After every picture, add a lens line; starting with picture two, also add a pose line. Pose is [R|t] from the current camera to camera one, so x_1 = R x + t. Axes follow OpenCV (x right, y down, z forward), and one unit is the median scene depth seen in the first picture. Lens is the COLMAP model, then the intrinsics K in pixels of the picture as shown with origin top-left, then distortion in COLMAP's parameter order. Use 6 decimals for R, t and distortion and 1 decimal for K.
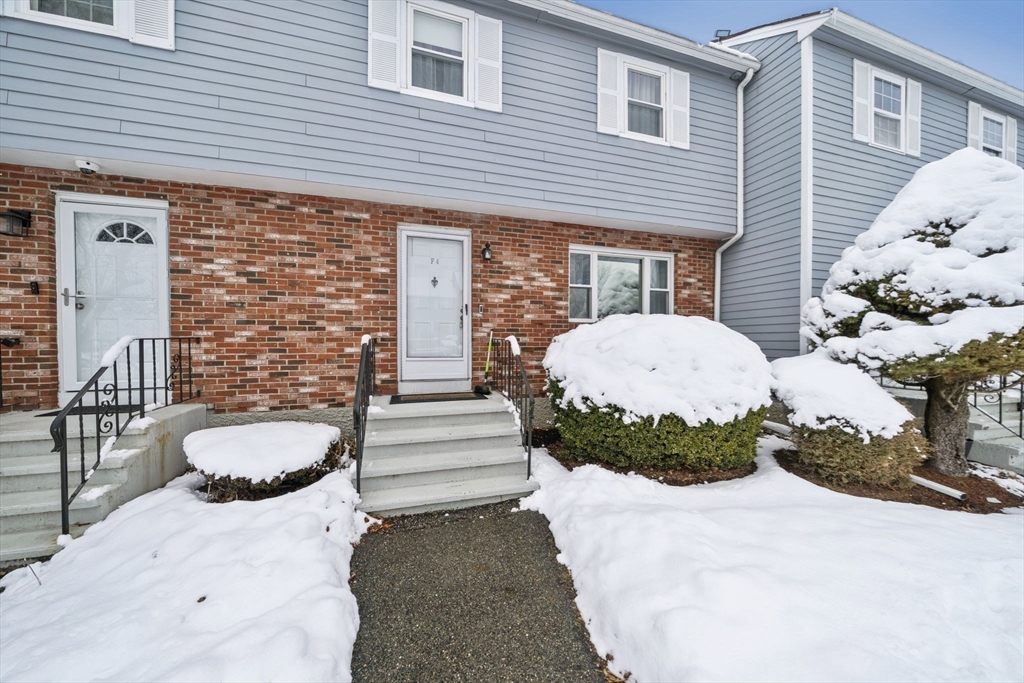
lens RADIAL K [[357.4, 0, 512.0], [0, 357.4, 345.0], [0, 0, 1]] dist [-0.009158, 0.000022]
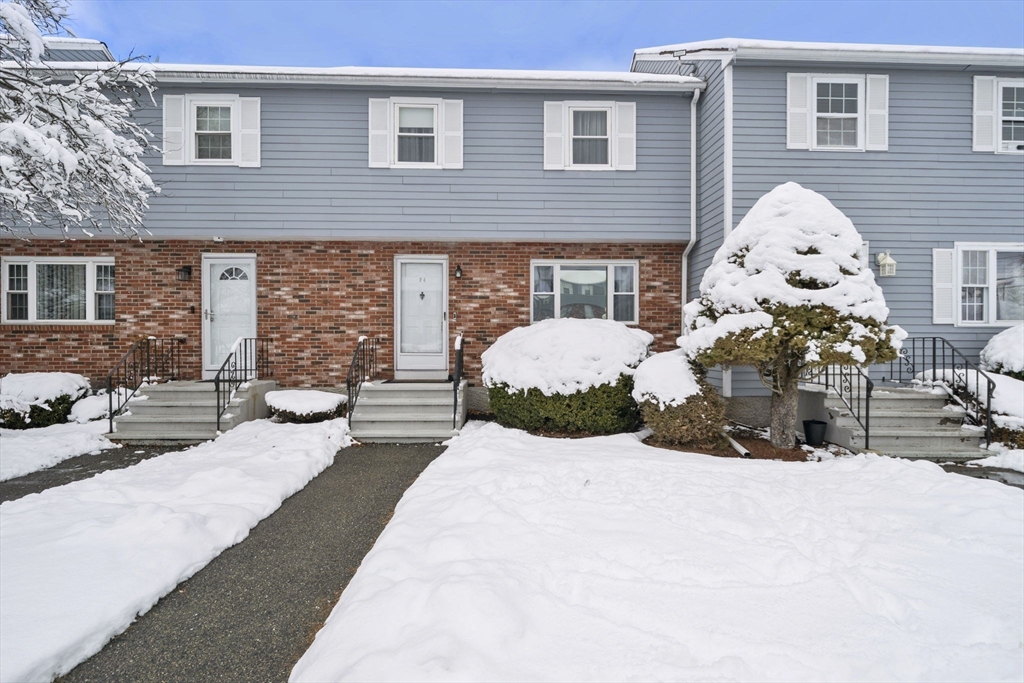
lens RADIAL K [[515.0, 0, 511.1], [0, 515.0, 345.2], [0, 0, 1]] dist [-0.002372, -0.000095]
pose [[0.961029, -0.000032, -0.276447, 0.729439], [-0.002874, 0.999945, -0.010106, 0.028218], [0.276432, 0.010506, 0.960976, -0.856631]]
